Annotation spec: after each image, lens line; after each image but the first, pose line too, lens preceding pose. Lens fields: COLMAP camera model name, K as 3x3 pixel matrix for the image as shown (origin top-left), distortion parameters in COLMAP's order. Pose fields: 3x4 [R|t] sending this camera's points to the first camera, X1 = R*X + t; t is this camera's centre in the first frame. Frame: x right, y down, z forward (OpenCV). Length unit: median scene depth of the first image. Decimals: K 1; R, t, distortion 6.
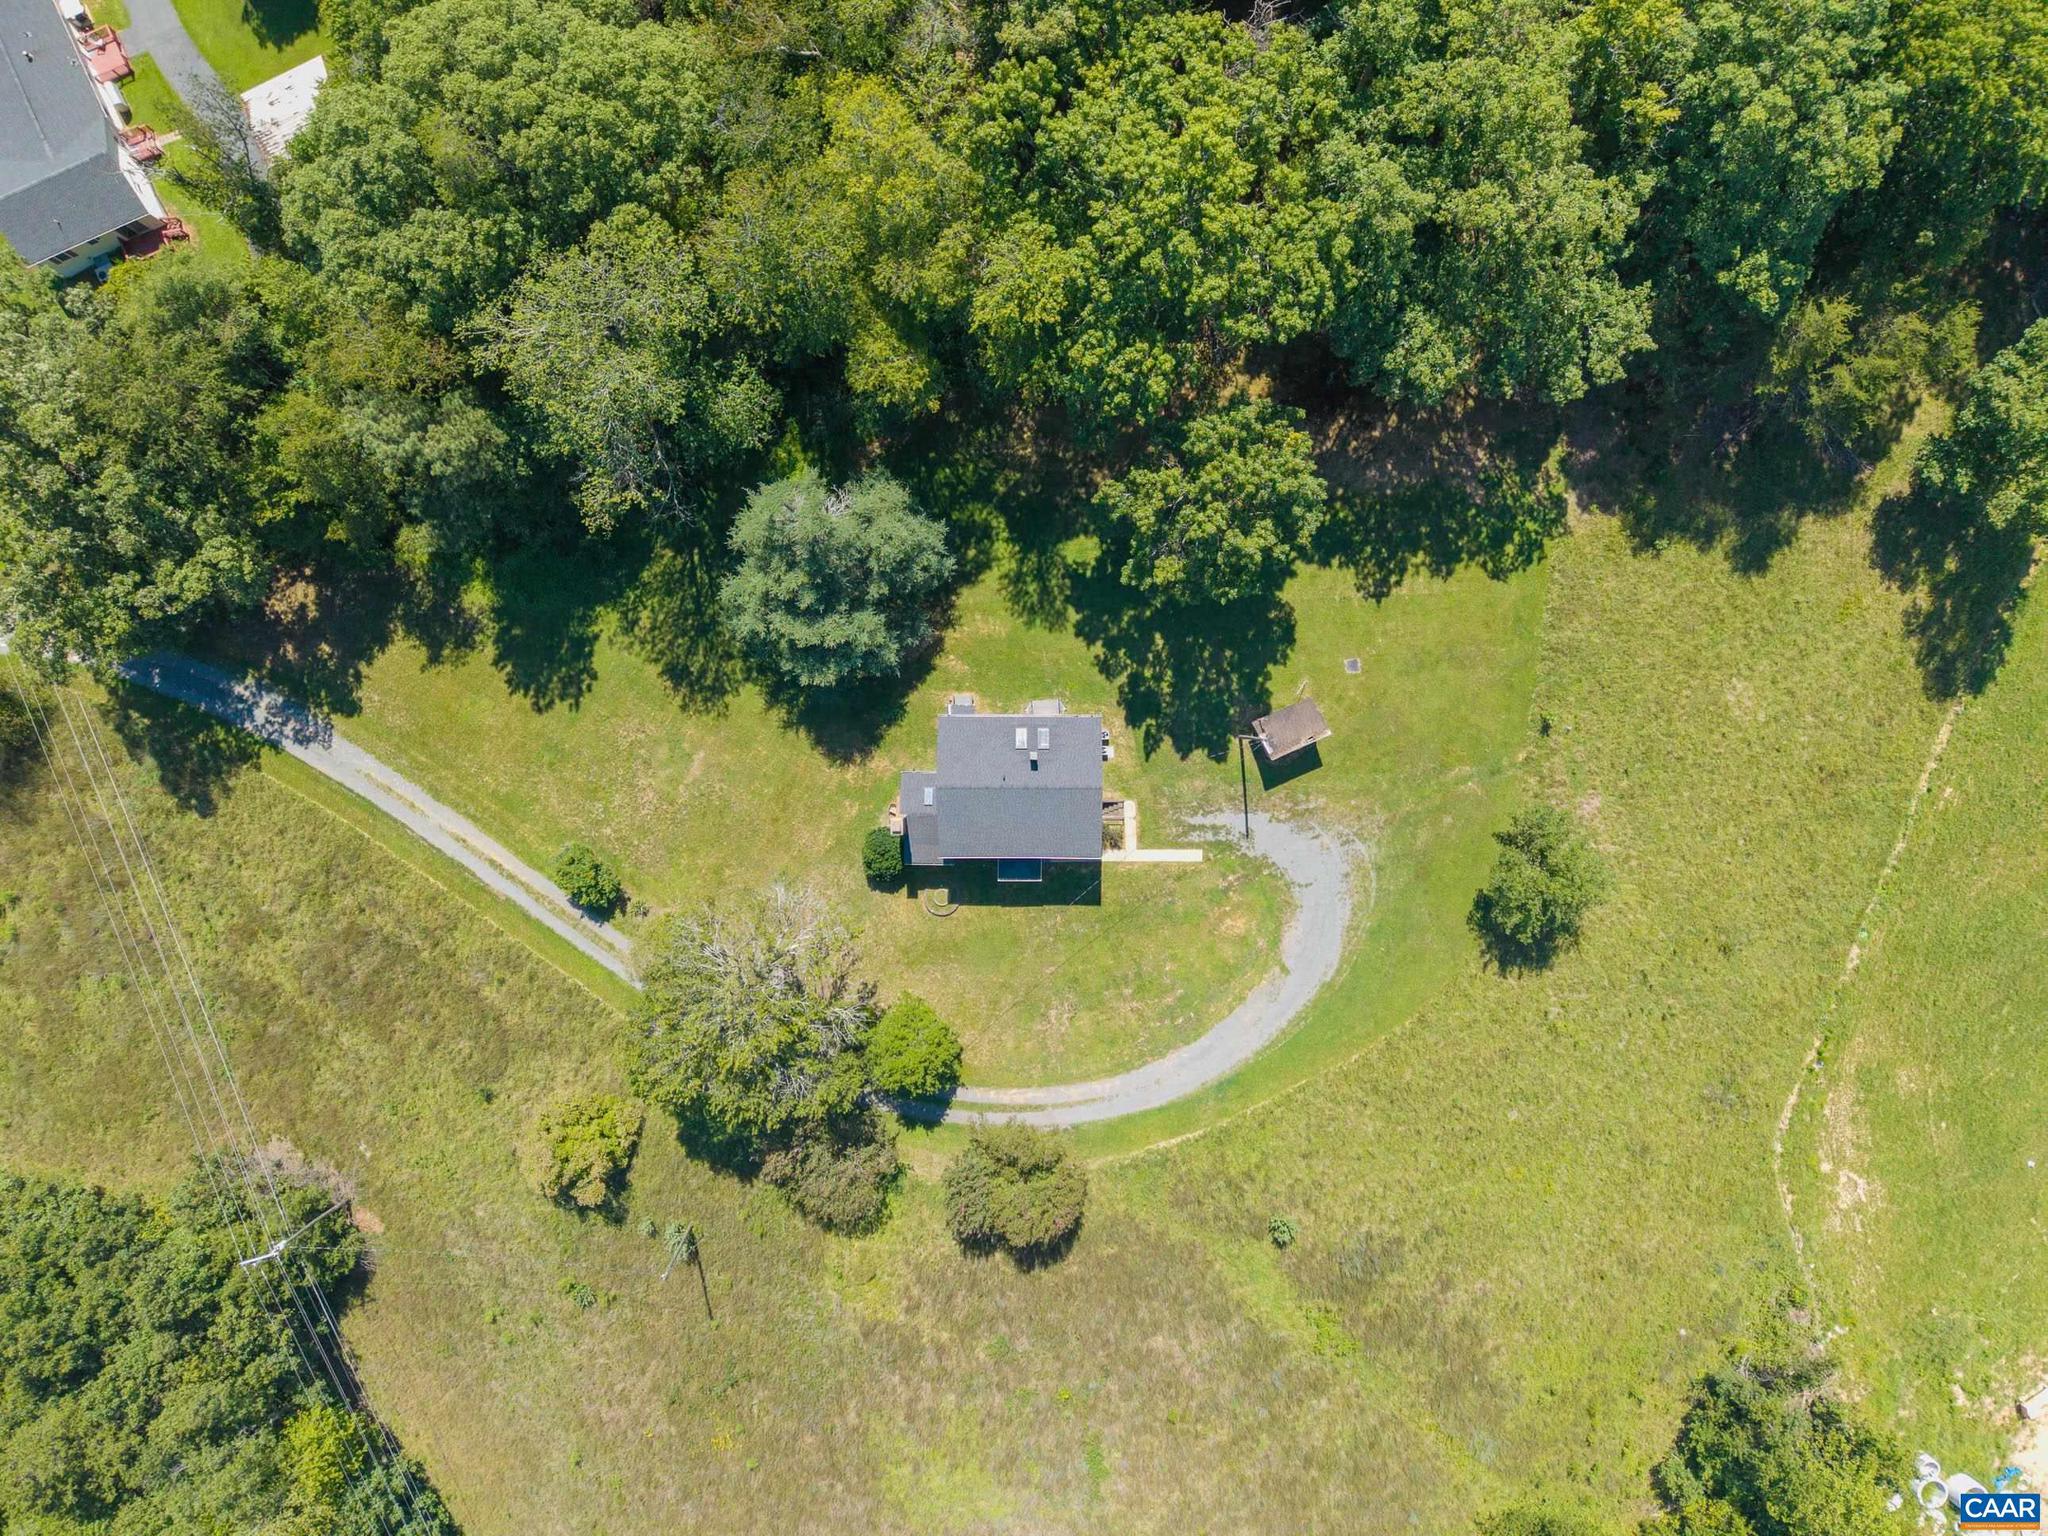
lens RADIAL K [[1377.4, 0, 1025.9], [0, 1377.4, 770.3], [0, 0, 1]] dist [0.030763, -0.004027]
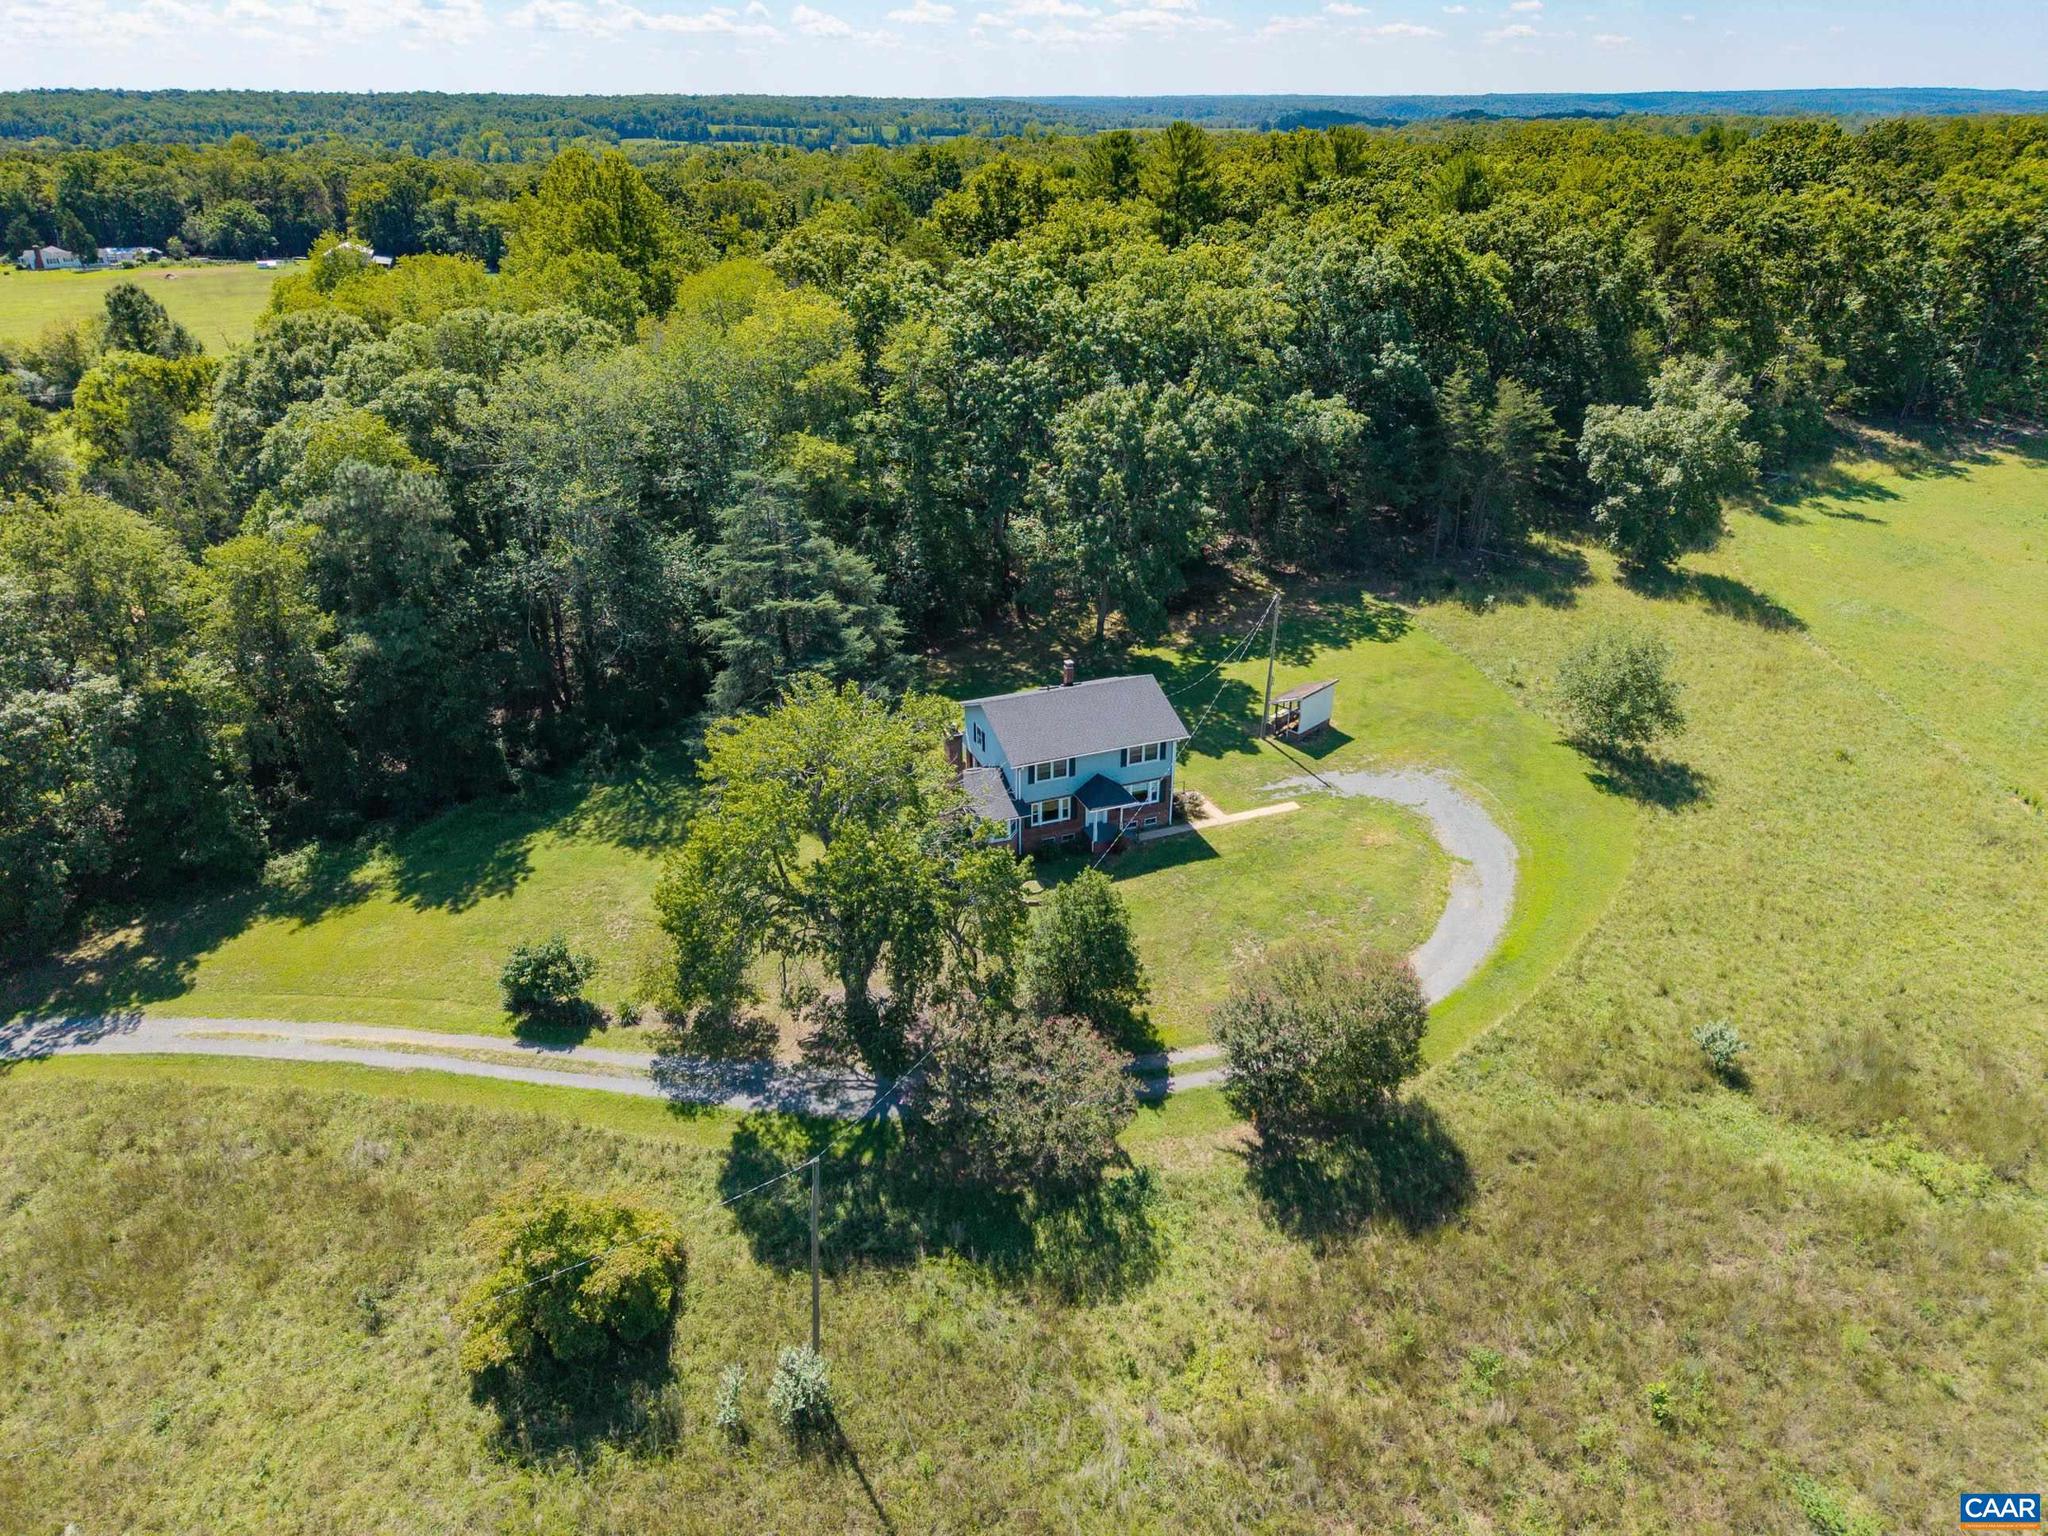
lens RADIAL K [[1377.4, 0, 1026.2], [0, 1377.4, 762.5], [0, 0, 1]] dist [0.030763, -0.004027]
pose [[0.925194, -0.181799, 0.333113, -0.304391], [0.378987, 0.397282, -0.835785, 0.699120], [0.019605, 0.899509, 0.436462, 0.599416]]
